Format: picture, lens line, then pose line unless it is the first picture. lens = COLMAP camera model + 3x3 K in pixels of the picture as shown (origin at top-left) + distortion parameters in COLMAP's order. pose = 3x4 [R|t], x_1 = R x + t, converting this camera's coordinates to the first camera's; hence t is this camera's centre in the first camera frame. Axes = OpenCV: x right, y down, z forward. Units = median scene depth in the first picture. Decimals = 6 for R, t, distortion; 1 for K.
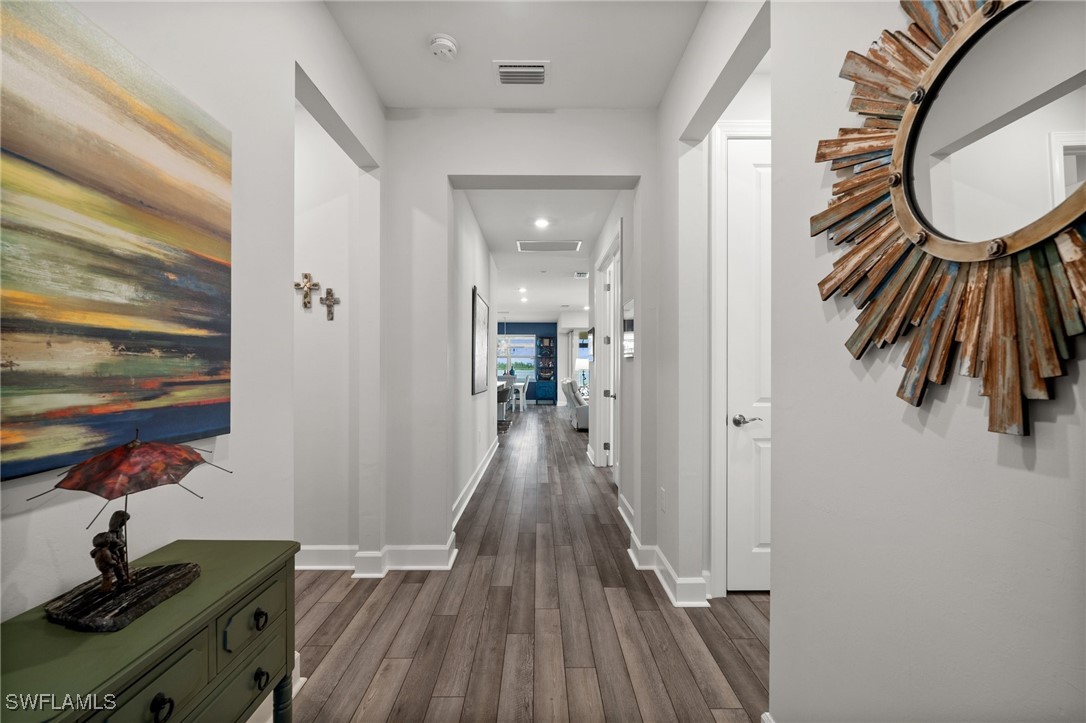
lens RADIAL K [[431.4, 0, 543.0], [0, 431.4, 365.4], [0, 0, 1]] dist [0.001752, -0.000305]
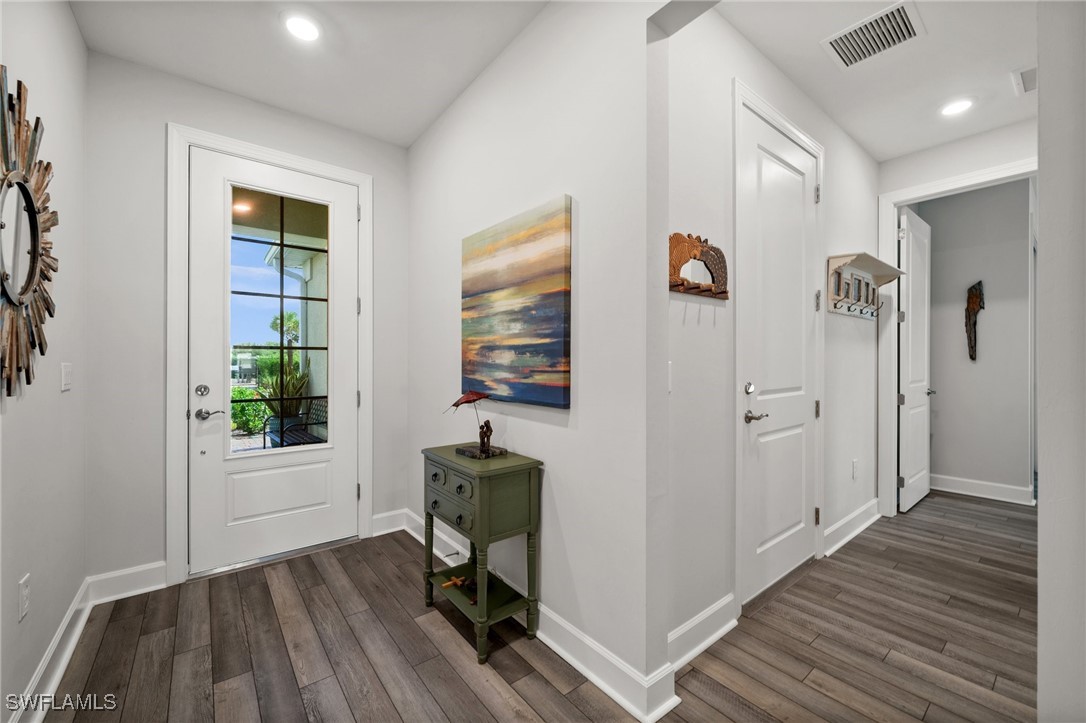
lens RADIAL K [[431.4, 0, 543.9], [0, 431.4, 360.0], [0, 0, 1]] dist [0.001752, -0.000305]
pose [[-0.779545, -0.002815, -0.626340, 0.257788], [0.004338, 0.999942, -0.009894, 0.014622], [0.626332, -0.010430, -0.779487, 2.552018]]
